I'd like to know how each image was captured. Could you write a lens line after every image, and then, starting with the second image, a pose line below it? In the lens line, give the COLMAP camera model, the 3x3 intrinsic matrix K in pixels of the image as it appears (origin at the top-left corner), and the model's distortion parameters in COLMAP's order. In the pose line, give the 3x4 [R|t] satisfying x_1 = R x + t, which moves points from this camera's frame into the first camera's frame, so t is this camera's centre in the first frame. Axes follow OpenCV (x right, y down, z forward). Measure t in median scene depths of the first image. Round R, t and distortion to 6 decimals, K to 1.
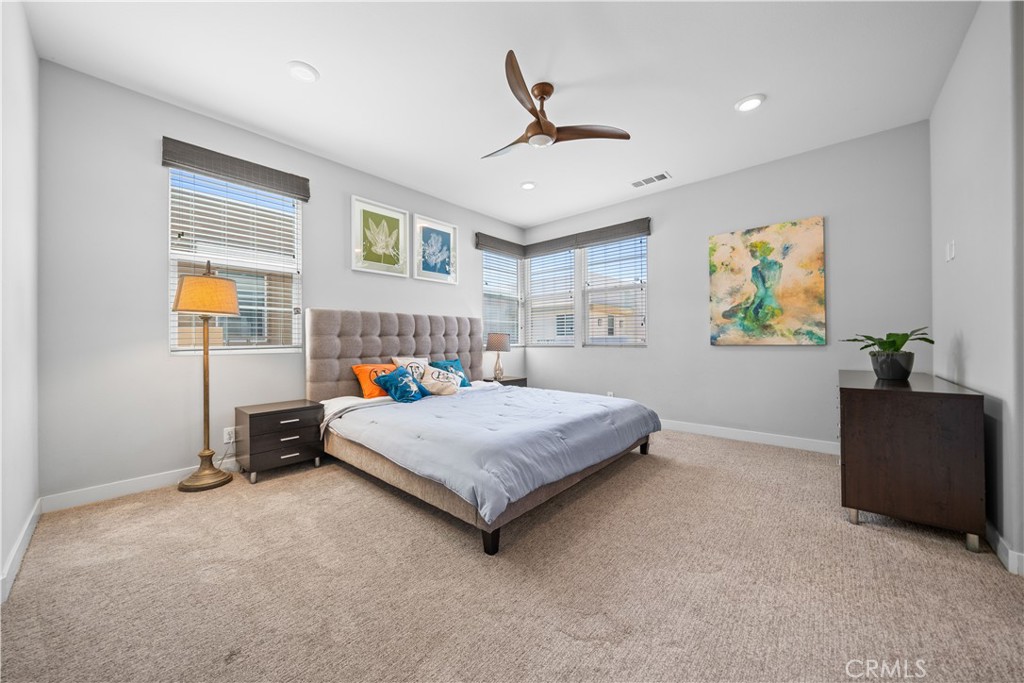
lens RADIAL K [[361.0, 0, 509.2], [0, 361.0, 340.2], [0, 0, 1]] dist [-0.005391, -0.000019]
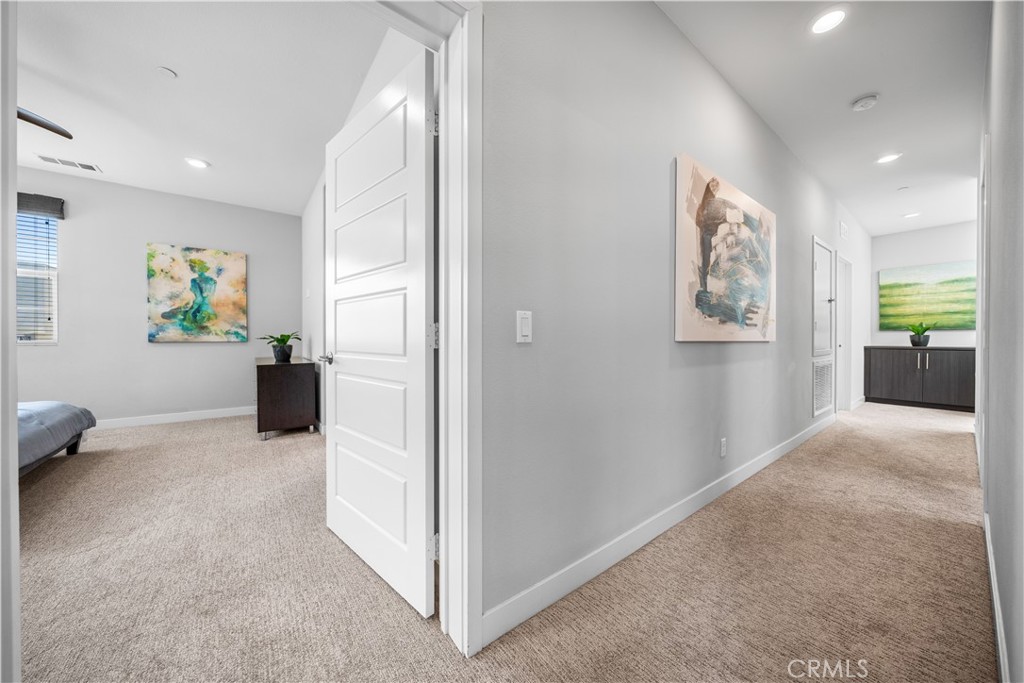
lens RADIAL K [[347.8, 0, 509.4], [0, 347.8, 341.4], [0, 0, 1]] dist [-0.007207, -0.000089]
pose [[0.188208, -0.001553, 0.982128, -0.296672], [-0.005064, 0.999984, 0.002552, 0.003675], [-0.982116, -0.005454, 0.188197, -0.308927]]
